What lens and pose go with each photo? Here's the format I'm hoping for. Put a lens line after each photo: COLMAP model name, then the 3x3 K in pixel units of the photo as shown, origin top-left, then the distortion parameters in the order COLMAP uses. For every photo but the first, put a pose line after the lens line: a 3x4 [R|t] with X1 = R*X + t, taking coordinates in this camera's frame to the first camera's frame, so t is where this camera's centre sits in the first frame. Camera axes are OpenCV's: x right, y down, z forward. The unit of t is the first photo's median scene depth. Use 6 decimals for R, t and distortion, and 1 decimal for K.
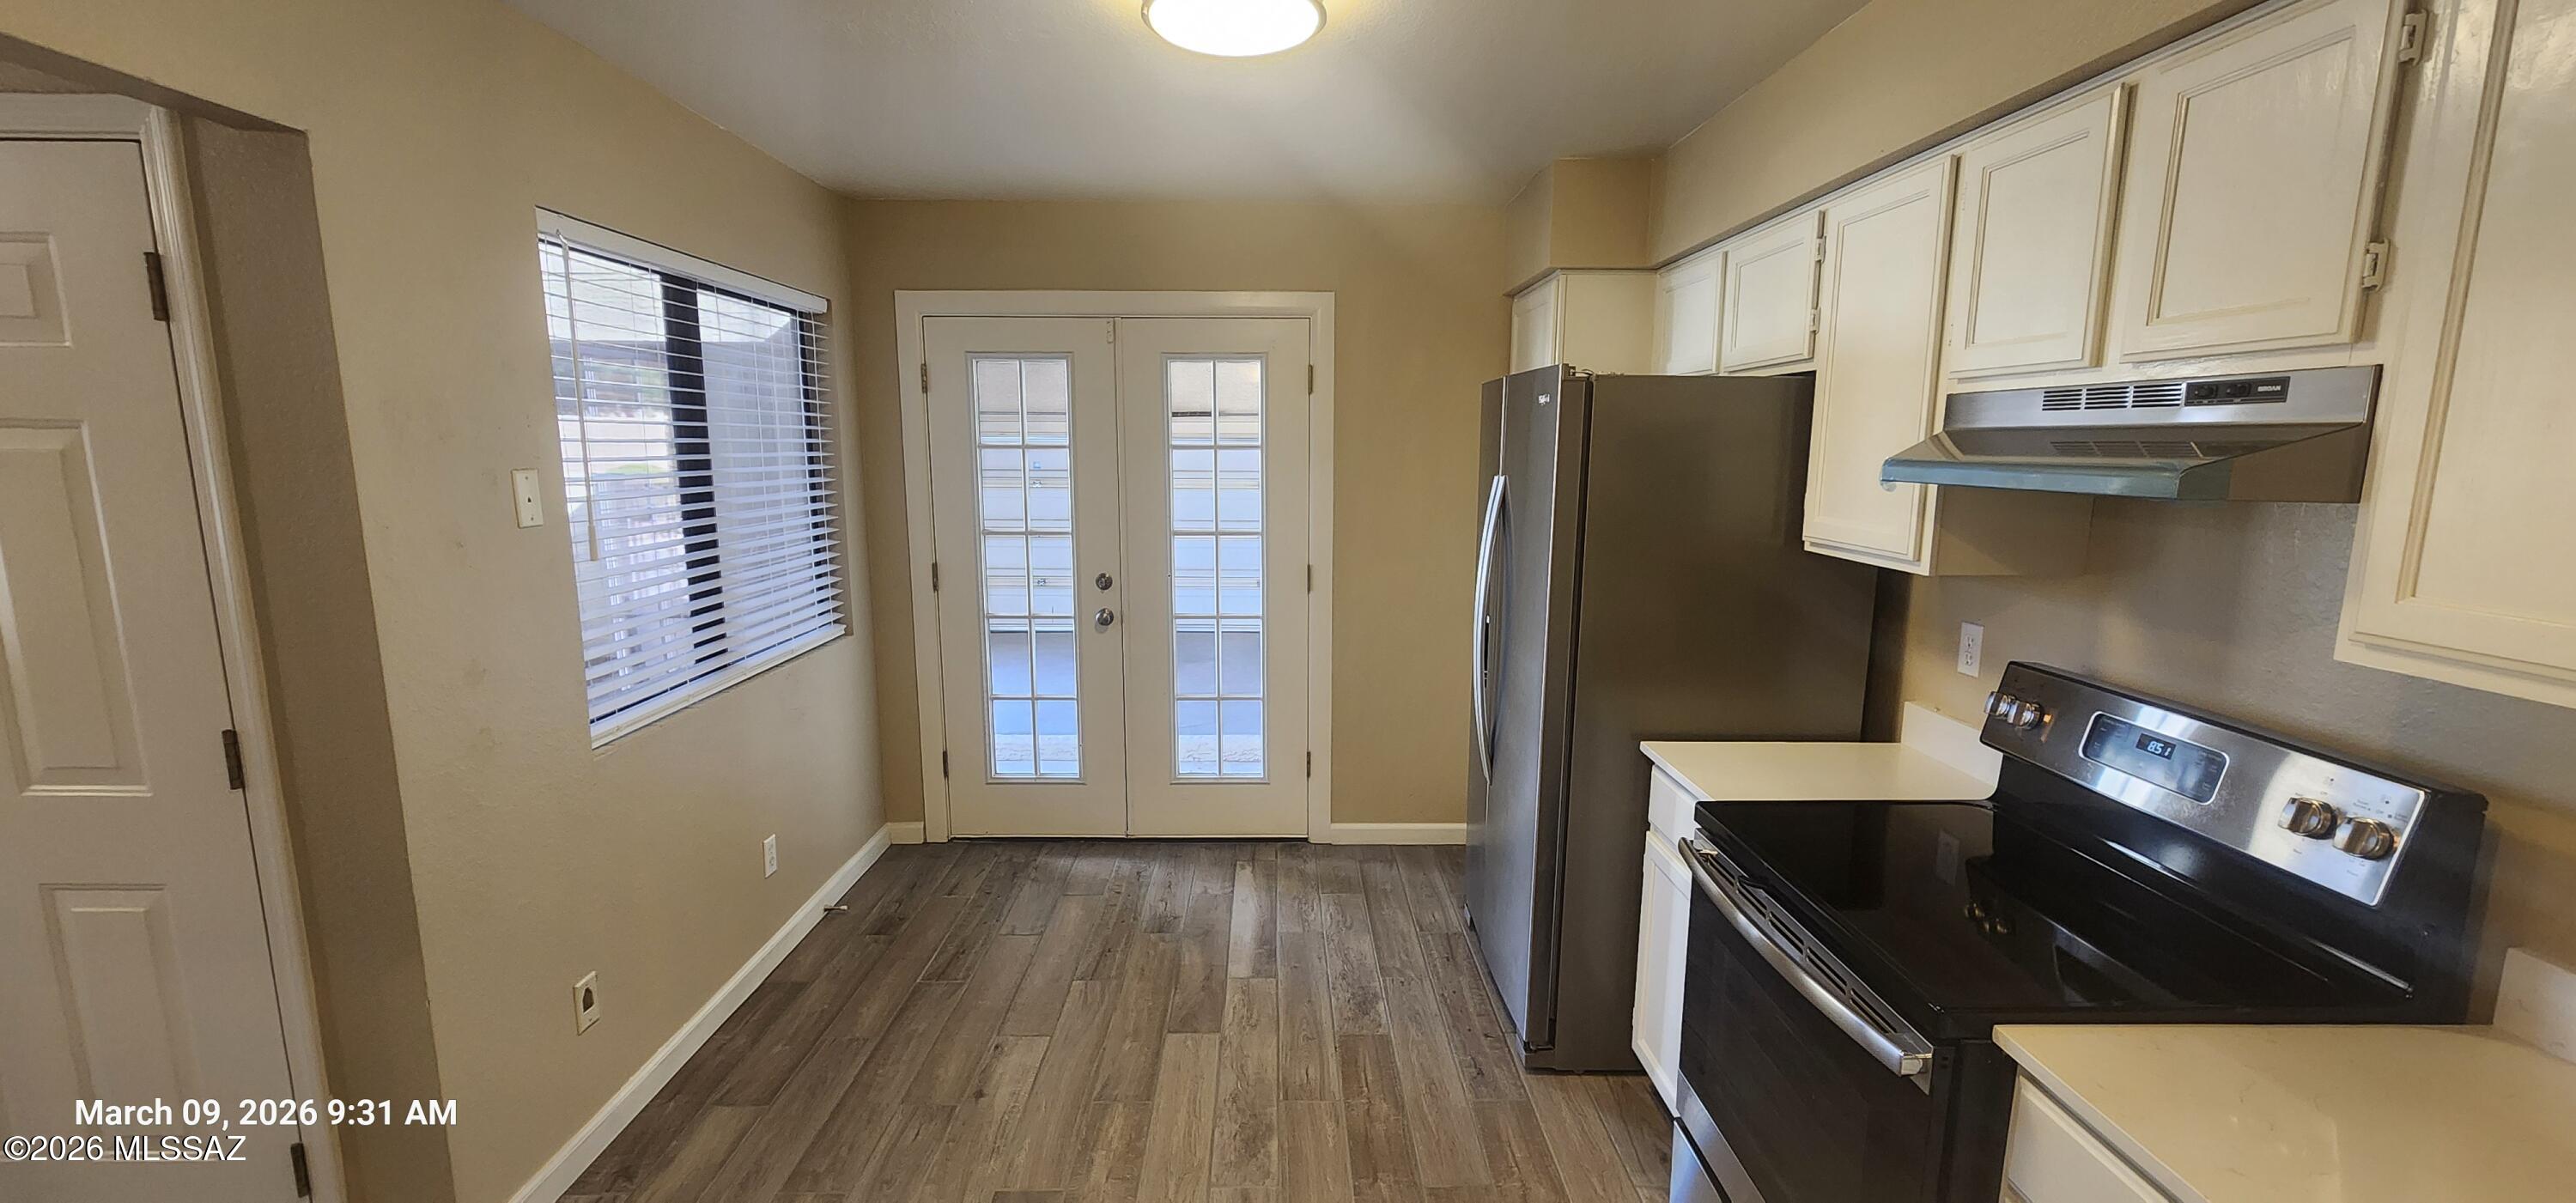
lens RADIAL K [[1051.7, 0, 1292.7], [0, 1051.7, 613.8], [0, 0, 1]] dist [-0.001584, -0.000122]
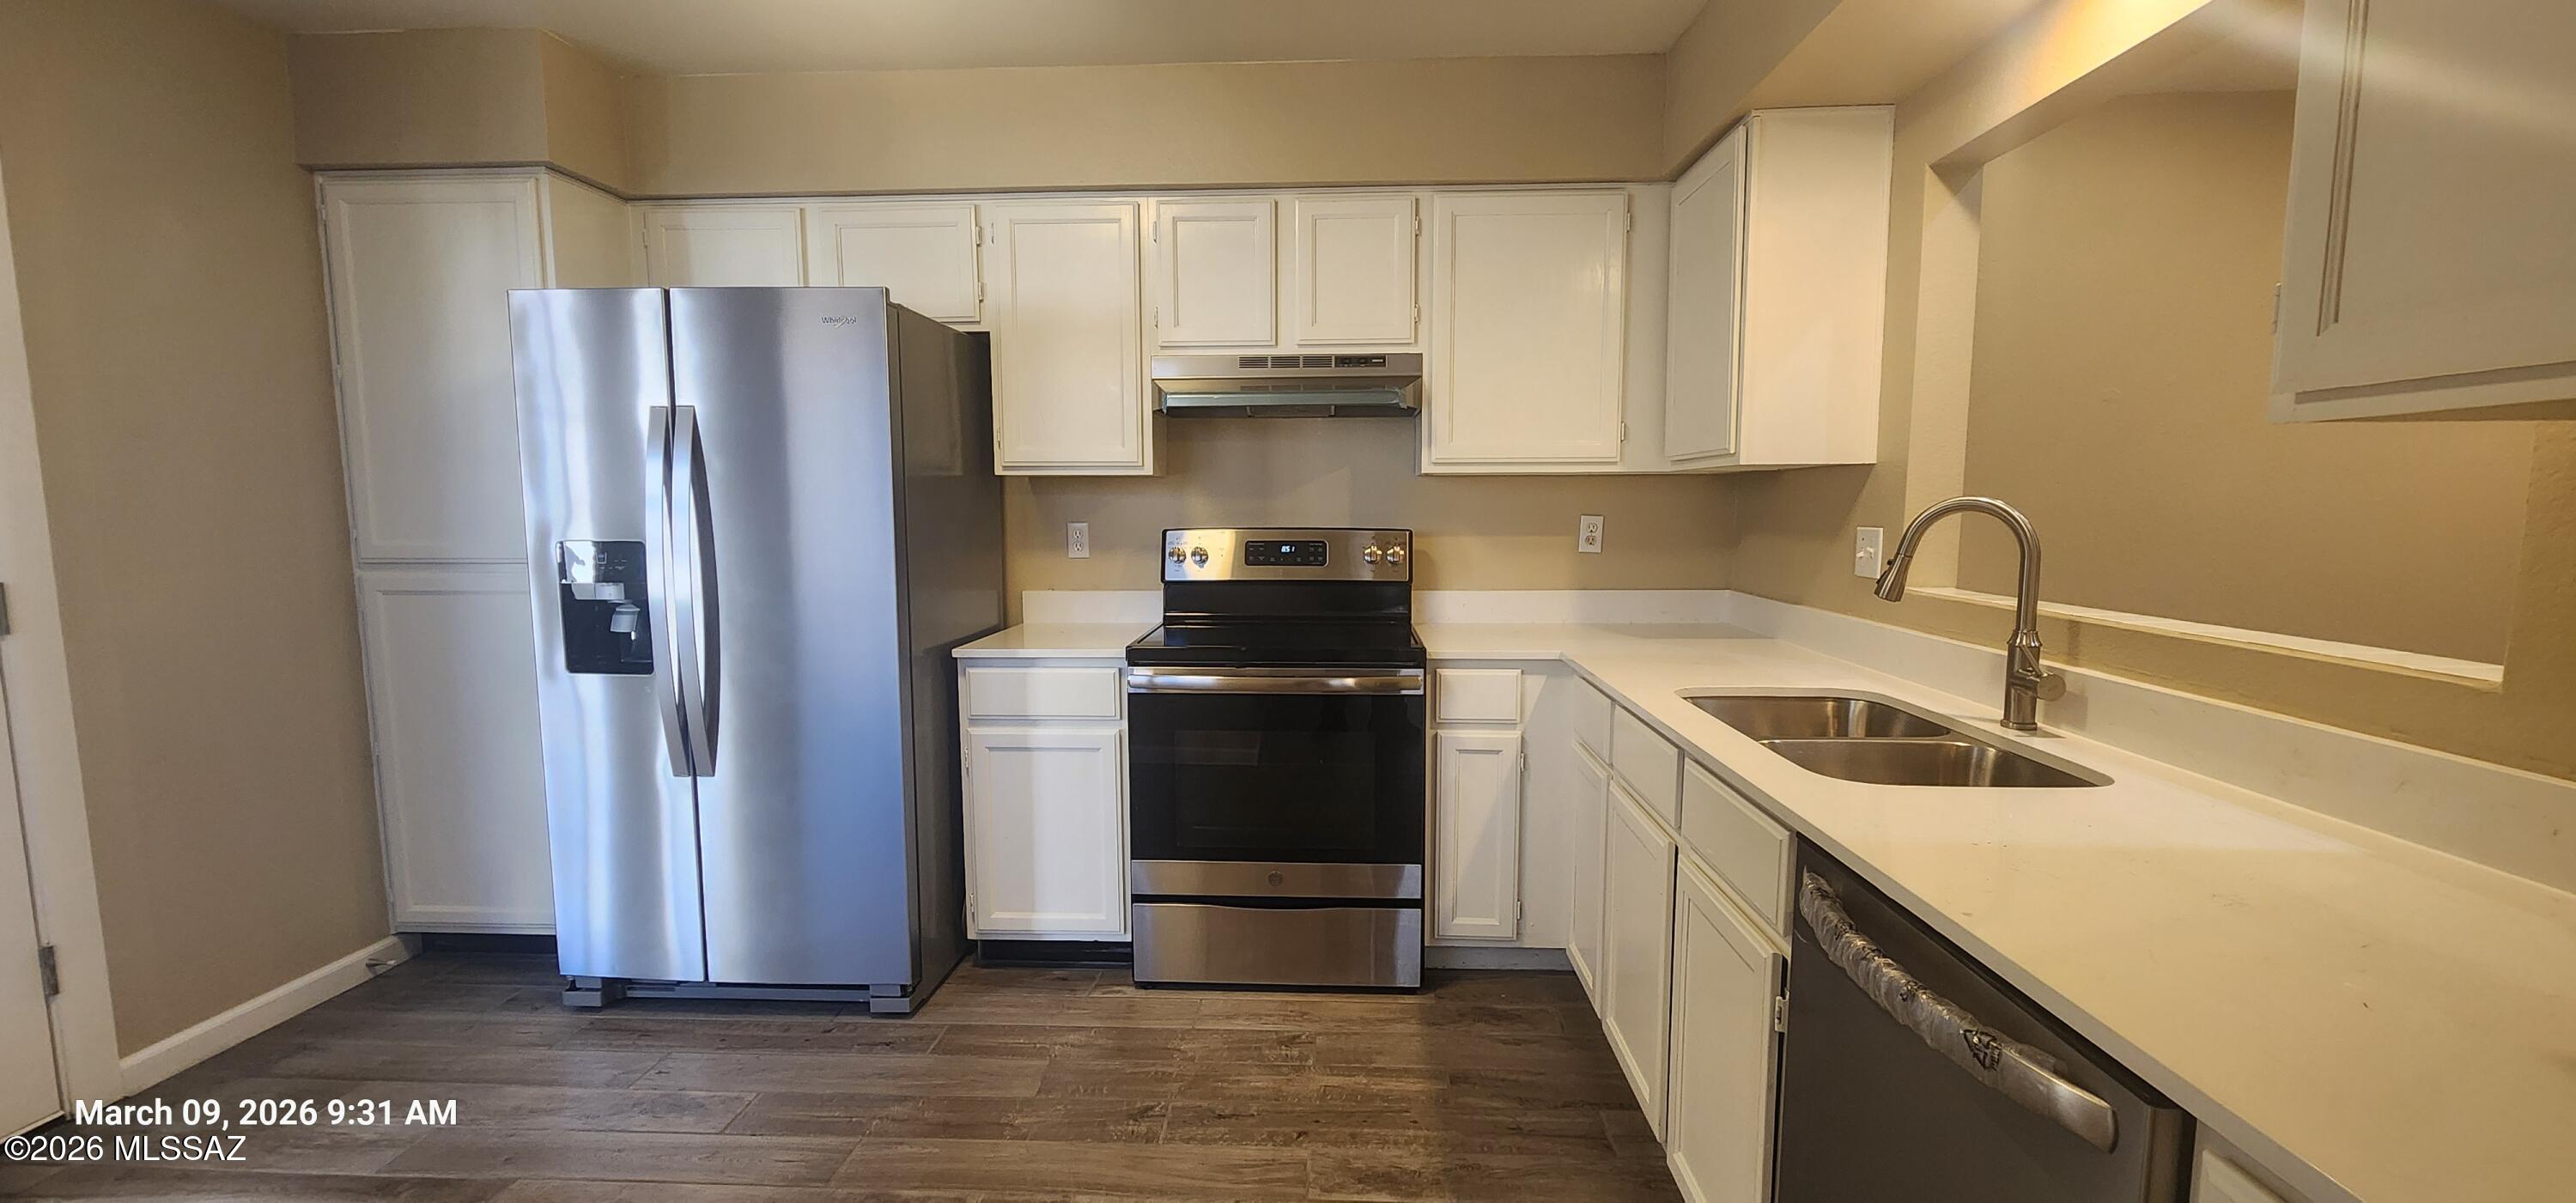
lens RADIAL K [[1051.7, 0, 1292.7], [0, 1051.7, 613.8], [0, 0, 1]] dist [-0.001584, -0.000122]
pose [[0.068179, -0.111464, 0.991427, -0.770611], [0.165544, 0.981228, 0.098933, 0.037244], [-0.983843, 0.157380, 0.085351, 0.583844]]
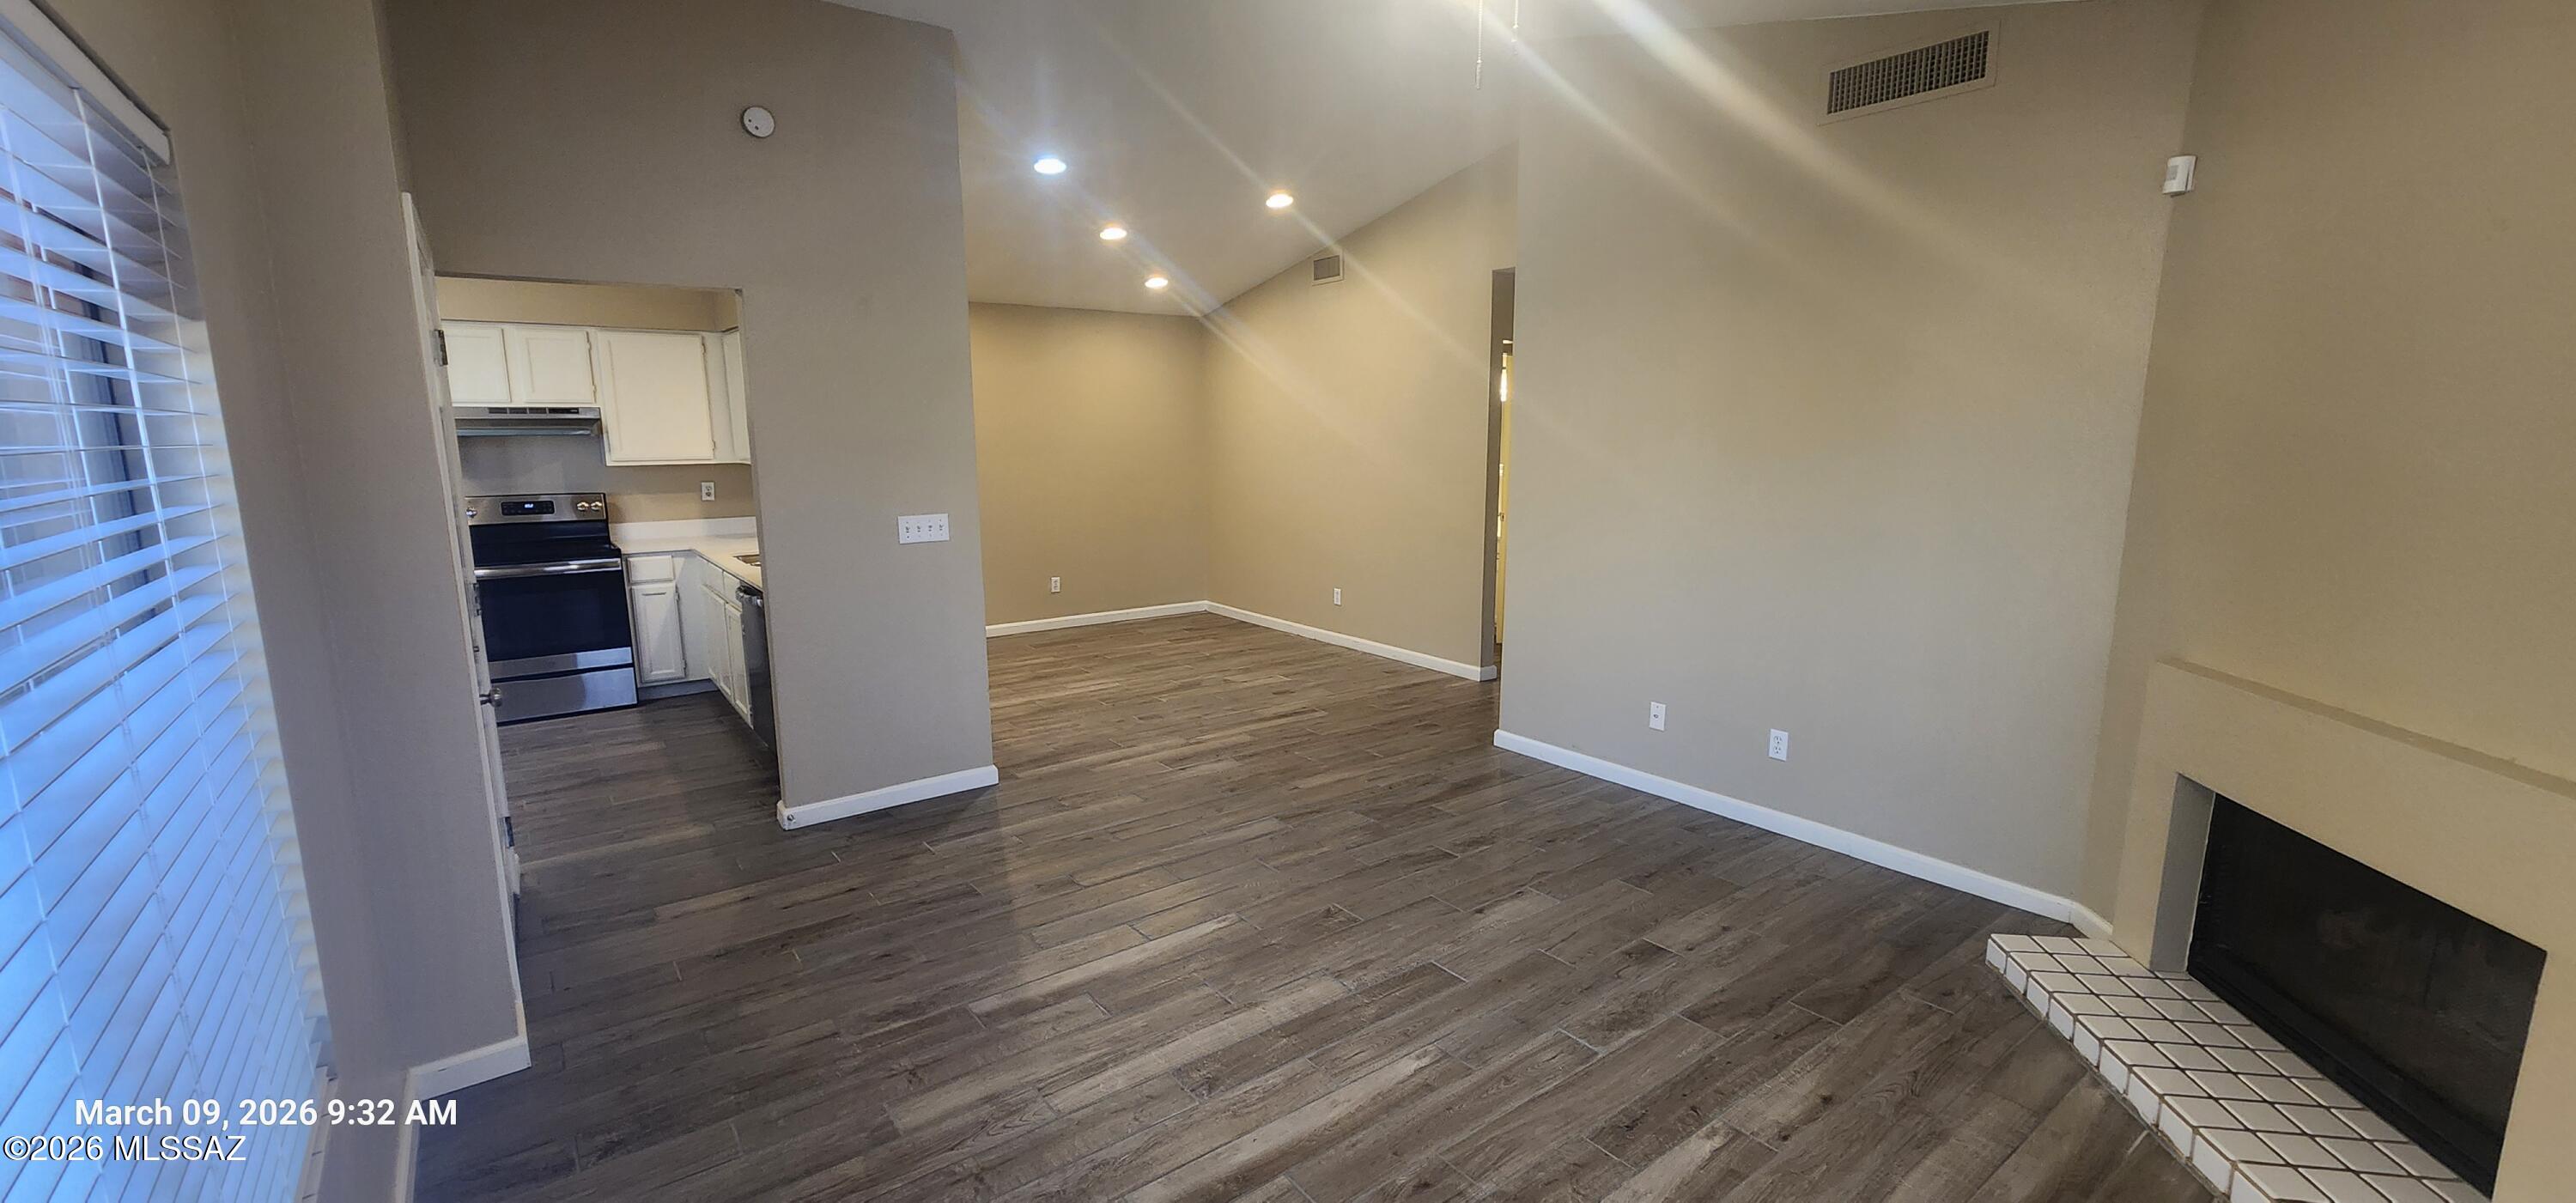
lens RADIAL K [[1051.7, 0, 1292.7], [0, 1051.7, 613.8], [0, 0, 1]] dist [-0.001584, -0.000122]
pose [[-0.590952, -0.144256, 0.793704, -2.573500], [0.133134, 0.952951, 0.272324, -0.109682], [-0.795645, 0.266600, -0.543943, 0.673263]]
